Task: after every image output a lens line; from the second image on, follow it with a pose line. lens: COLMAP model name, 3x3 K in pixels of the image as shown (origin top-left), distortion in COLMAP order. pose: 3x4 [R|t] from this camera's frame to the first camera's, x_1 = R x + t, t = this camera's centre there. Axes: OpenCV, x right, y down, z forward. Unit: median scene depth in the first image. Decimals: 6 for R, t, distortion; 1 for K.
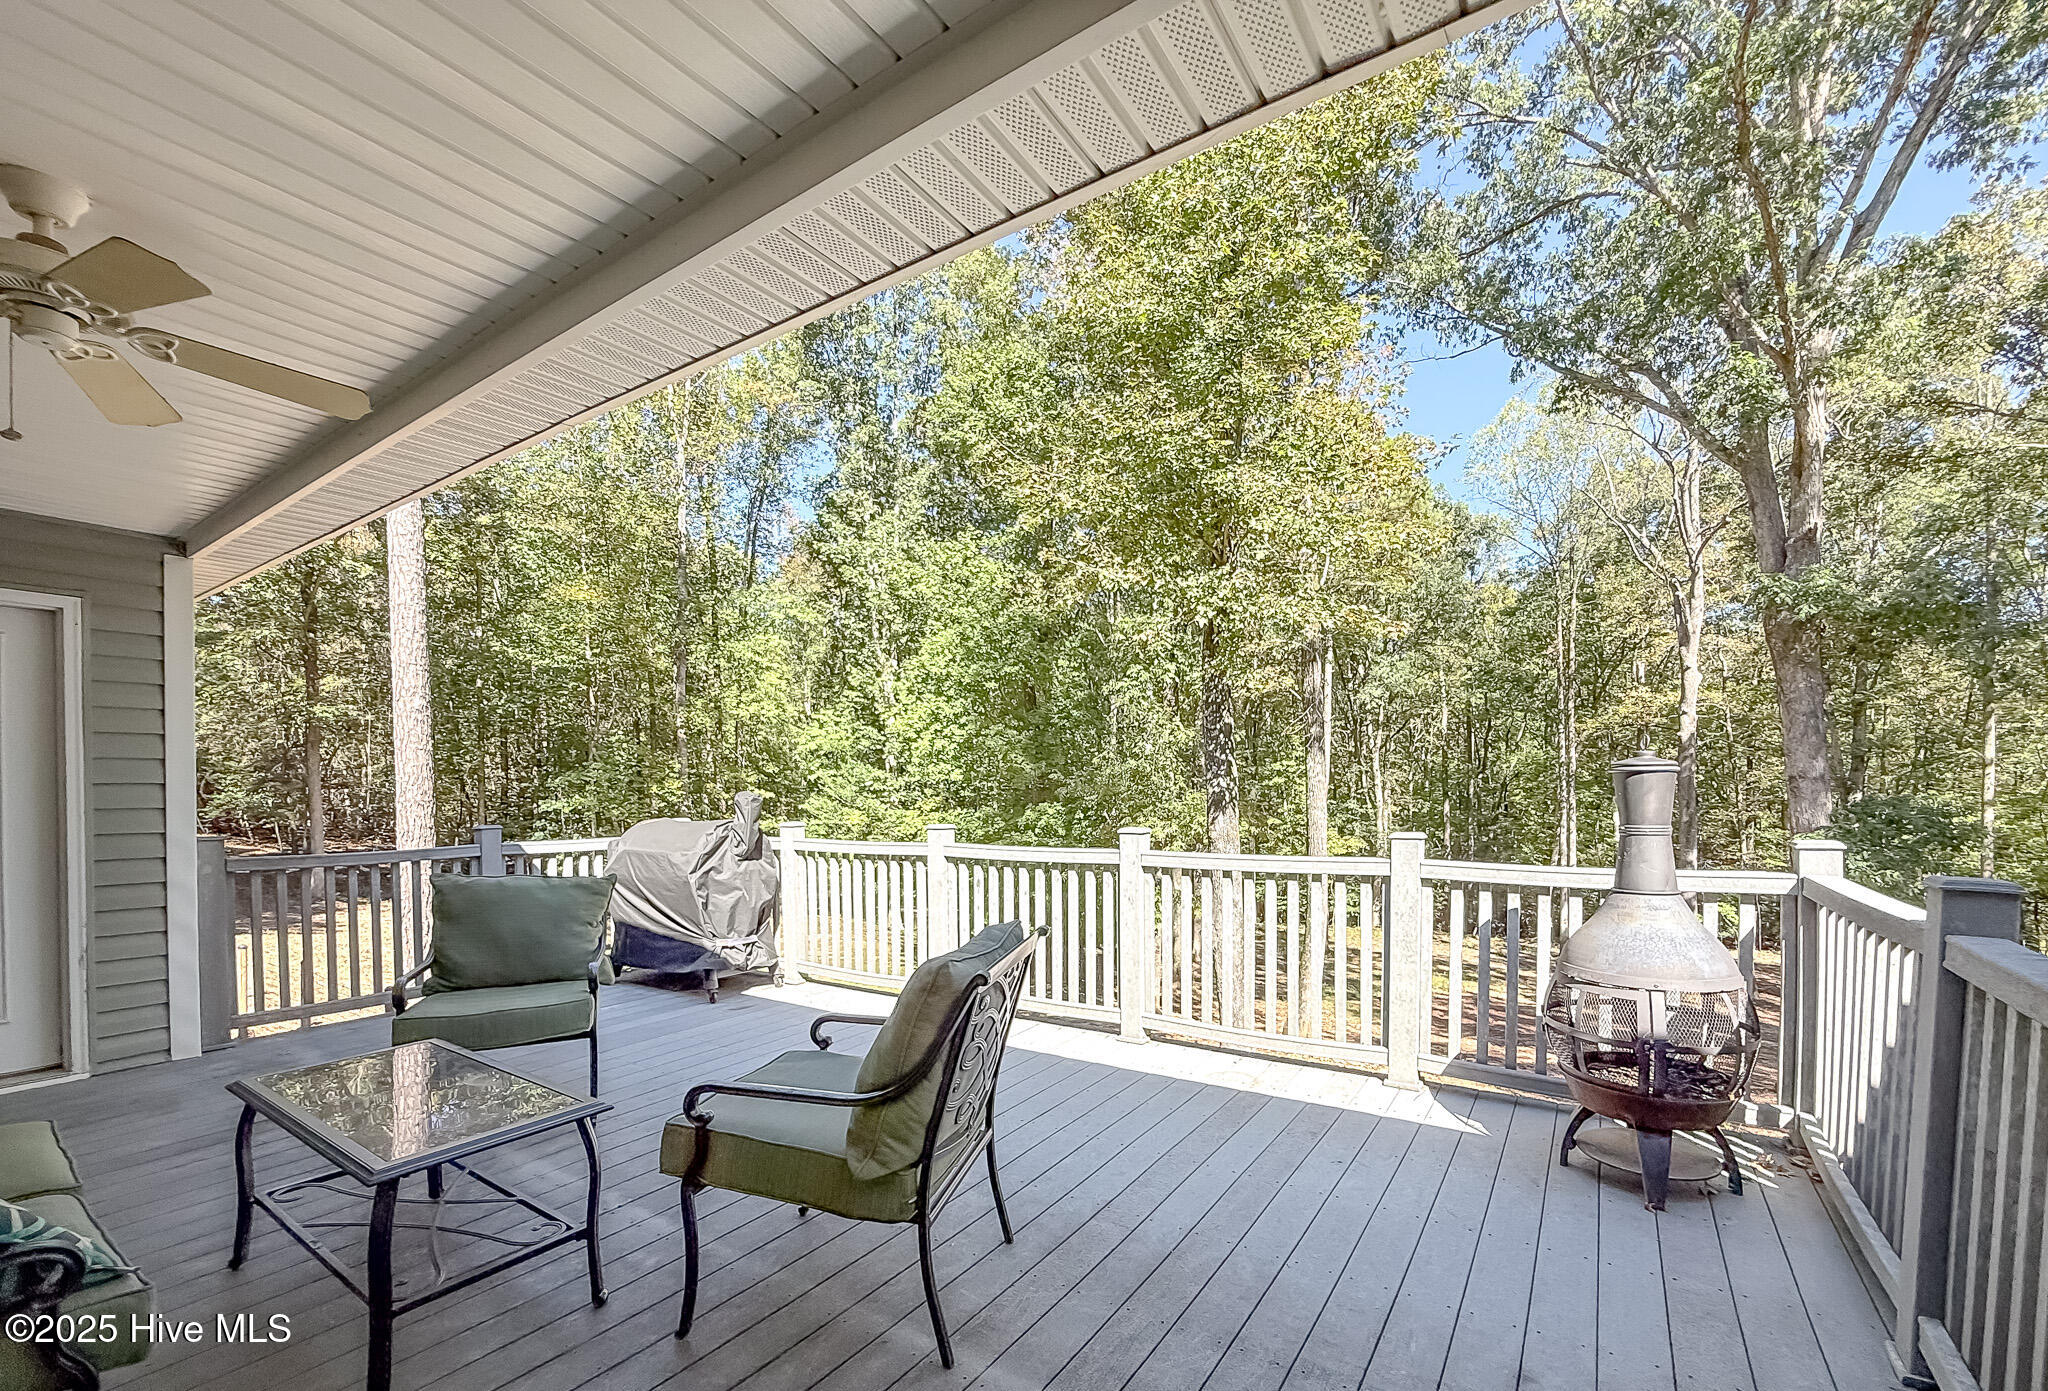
lens RADIAL K [[857.2, 0, 1042.7], [0, 857.2, 791.3], [0, 0, 1]] dist [-0.013985, 0.000335]
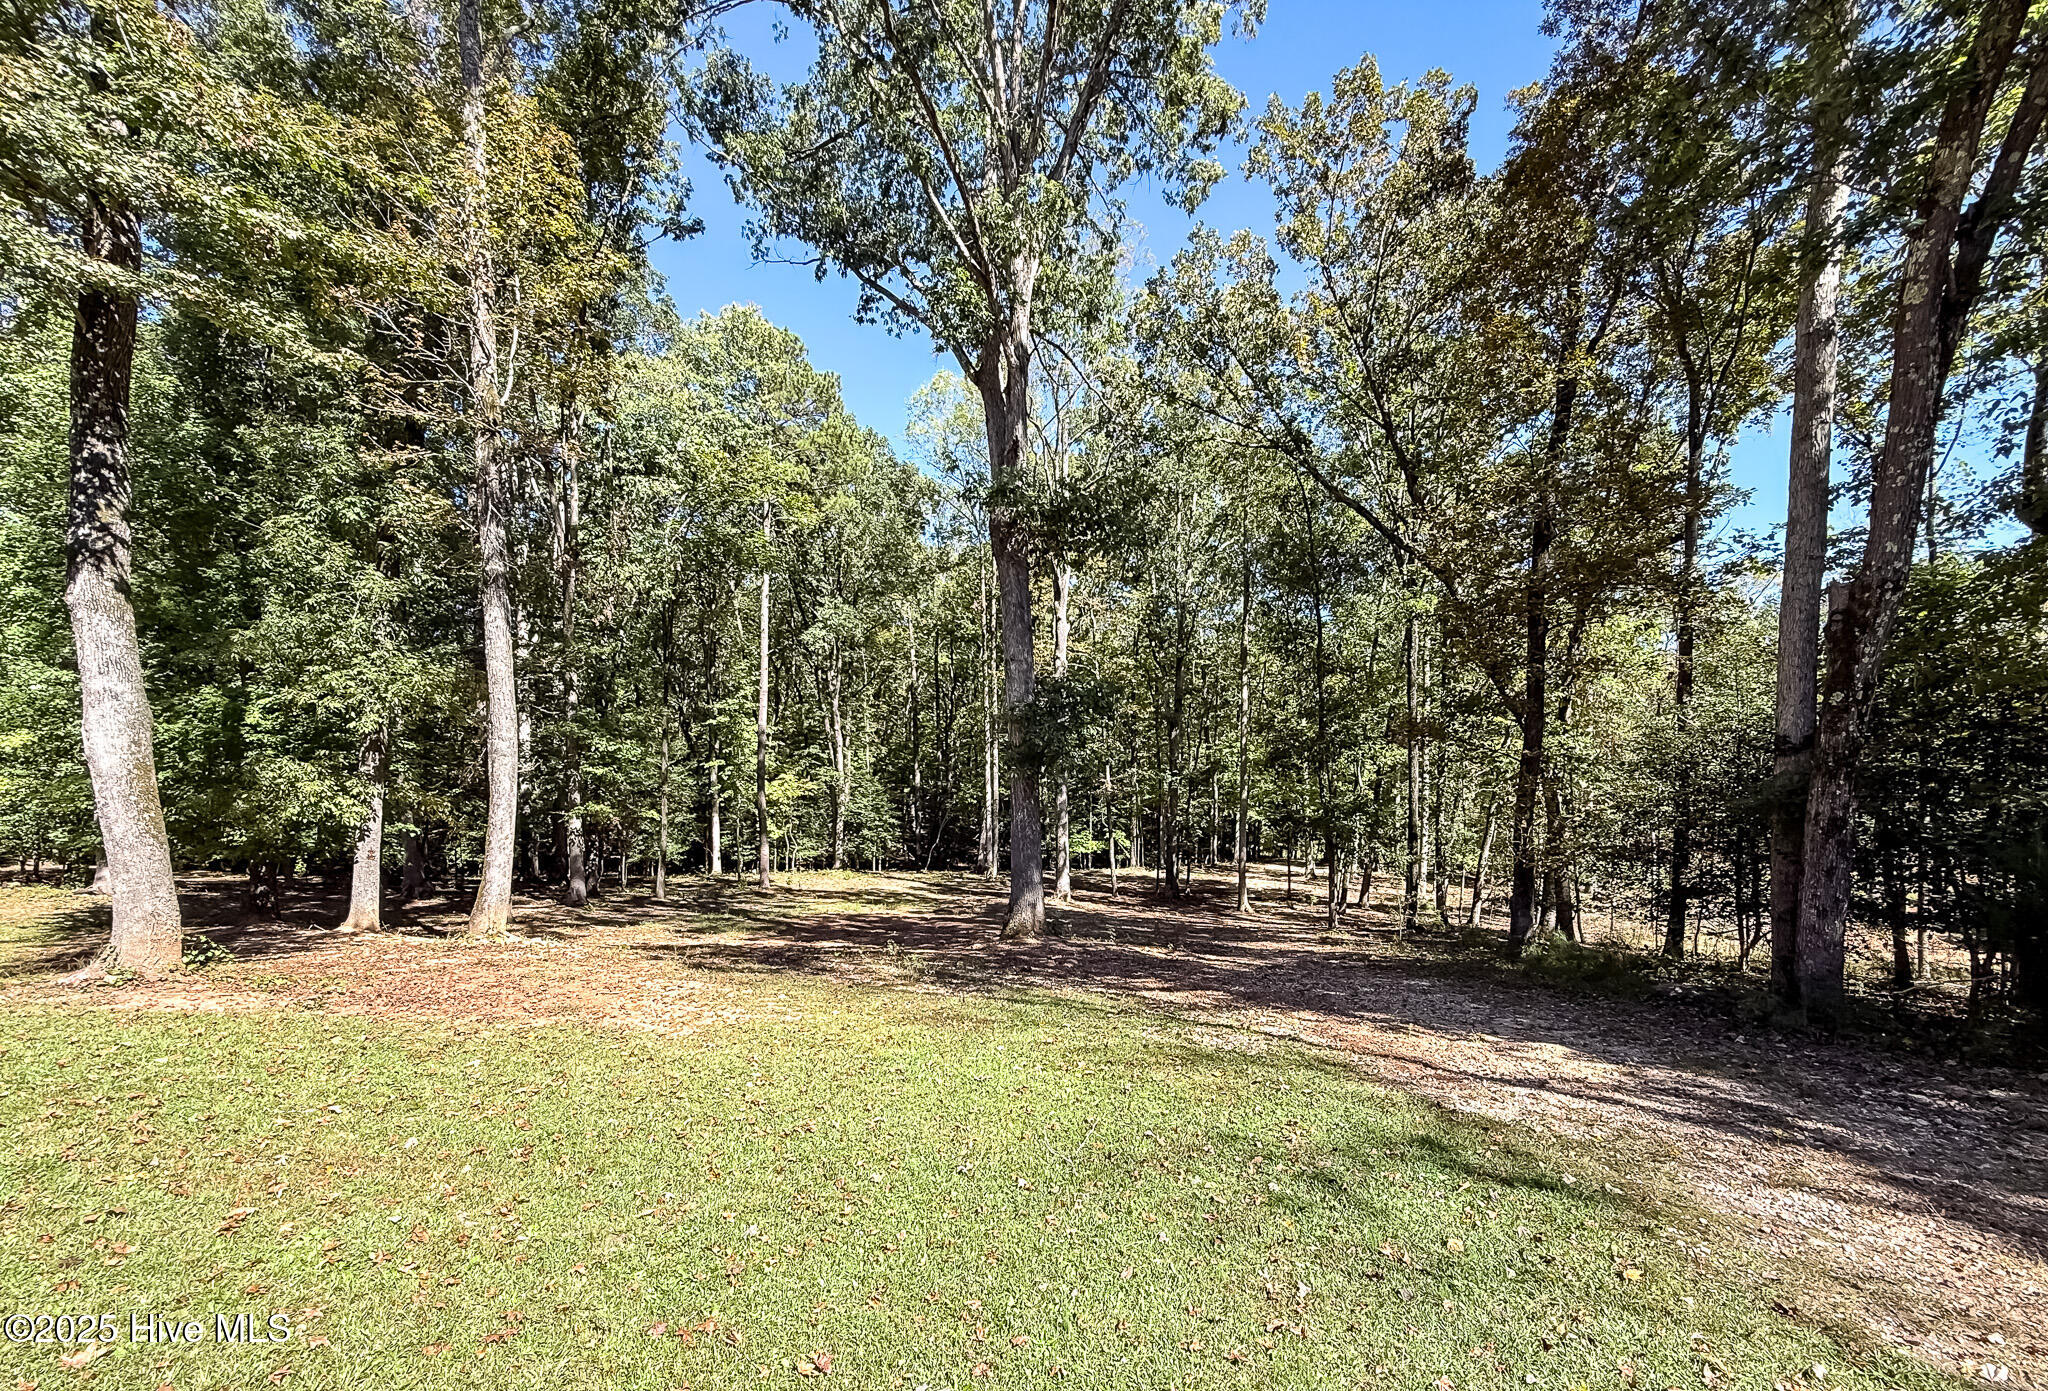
lens RADIAL K [[857.2, 0, 1042.7], [0, 857.2, 791.3], [0, 0, 1]] dist [-0.013985, 0.000335]
pose [[0.868777, -0.020434, 0.494781, 0.161158], [0.005408, 0.999480, 0.031783, 0.056218], [-0.495173, -0.024937, 0.868436, -0.014463]]
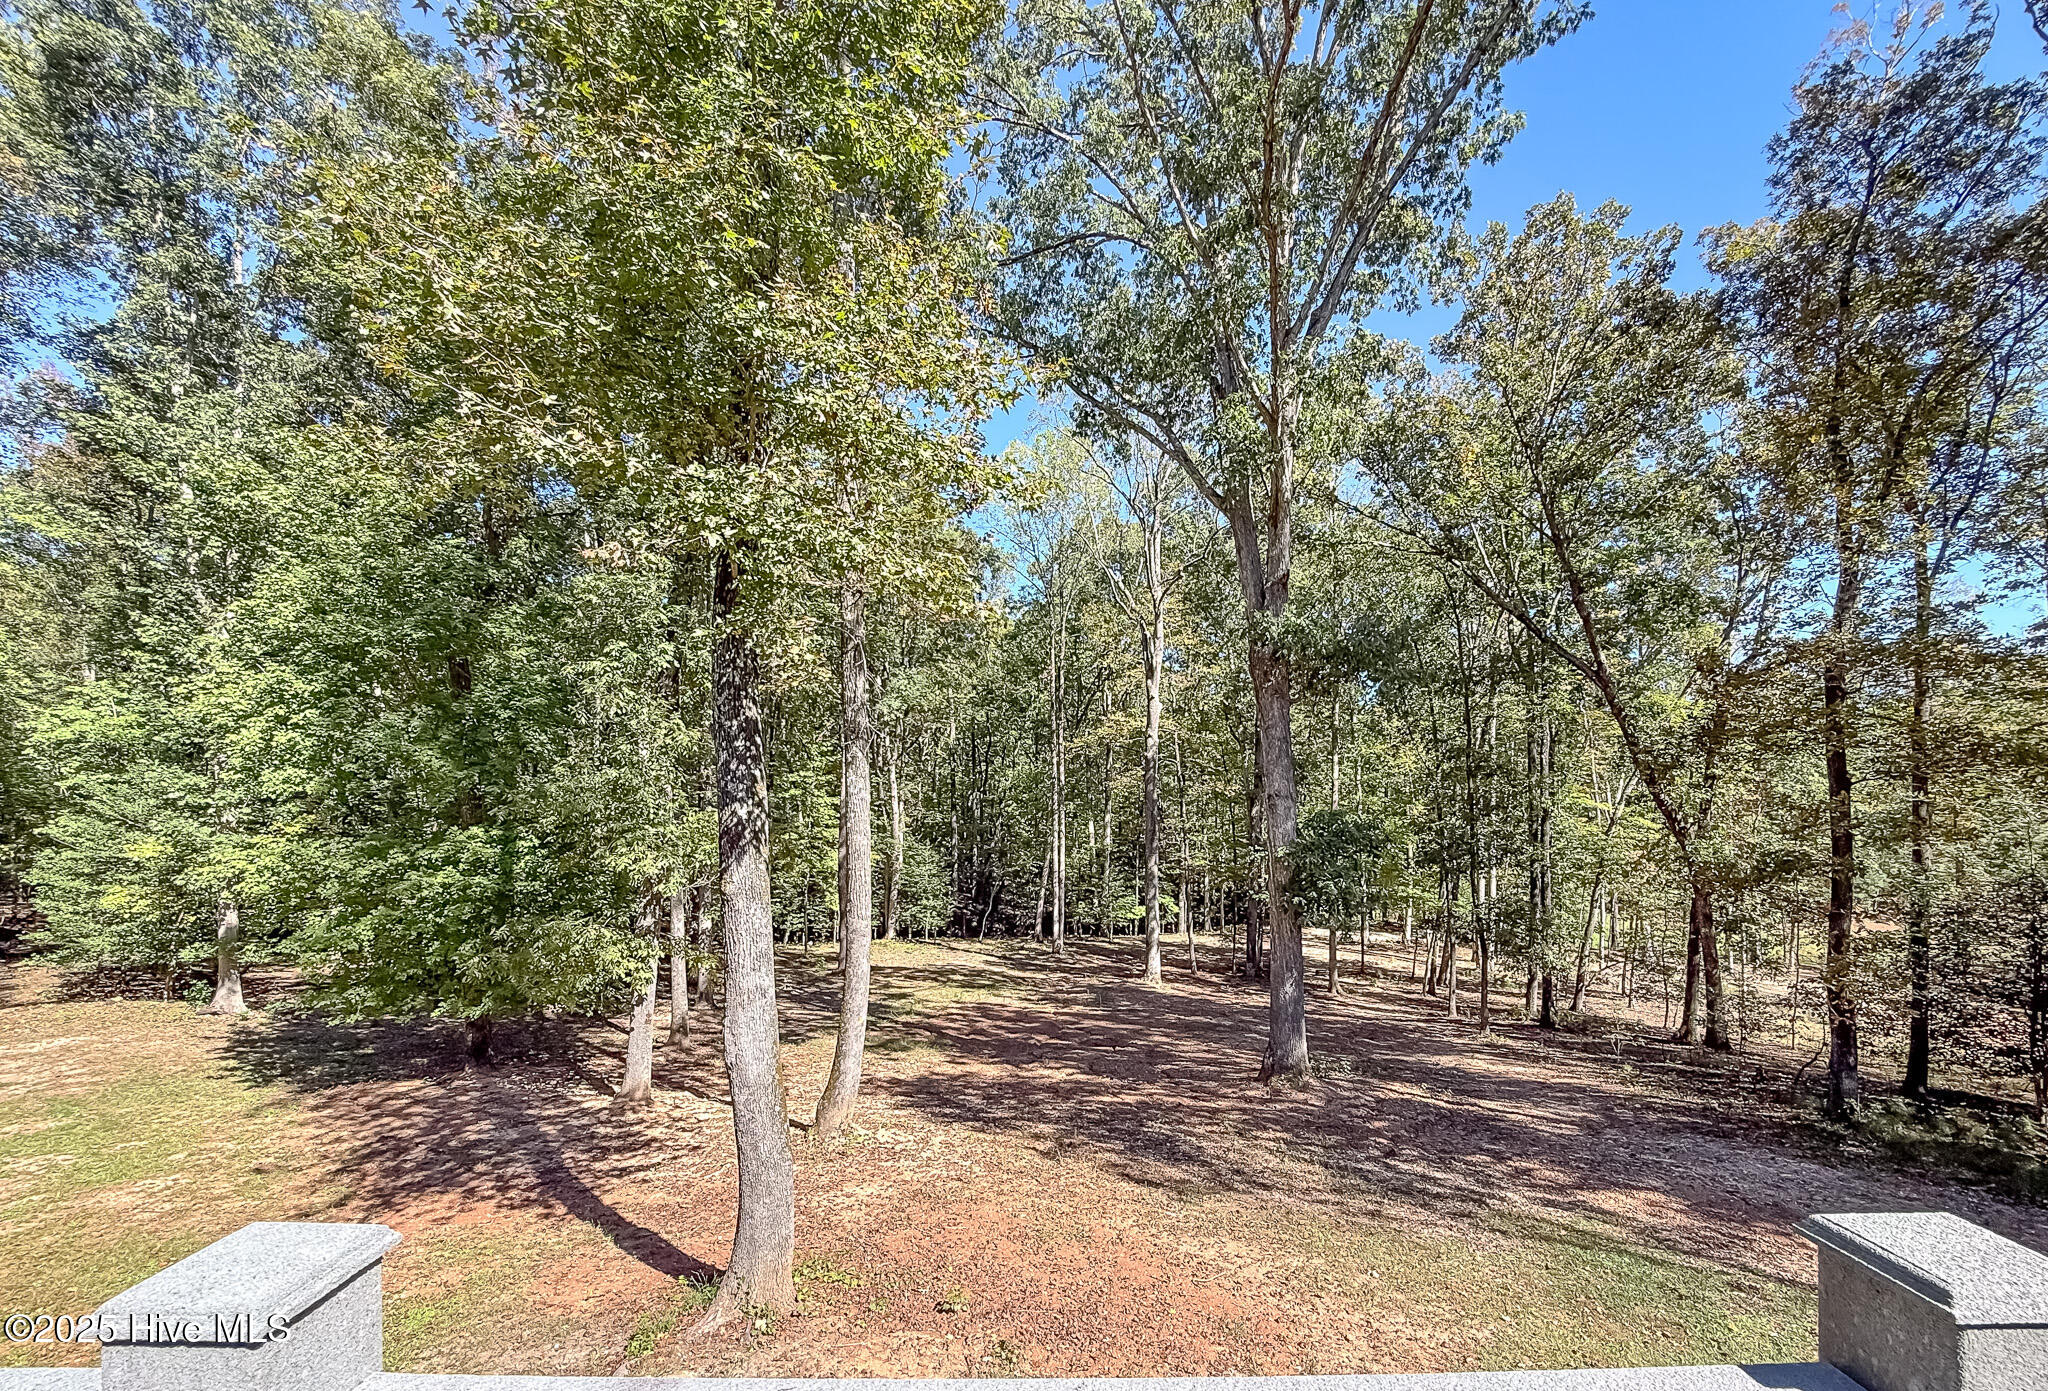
lens RADIAL K [[857.2, 0, 1042.7], [0, 857.2, 791.3], [0, 0, 1]] dist [-0.013985, 0.000335]
pose [[0.849492, 0.005915, 0.527568, 0.016899], [0.000128, 0.999935, -0.011417, -0.004278], [-0.527602, 0.009766, 0.849436, 0.092387]]
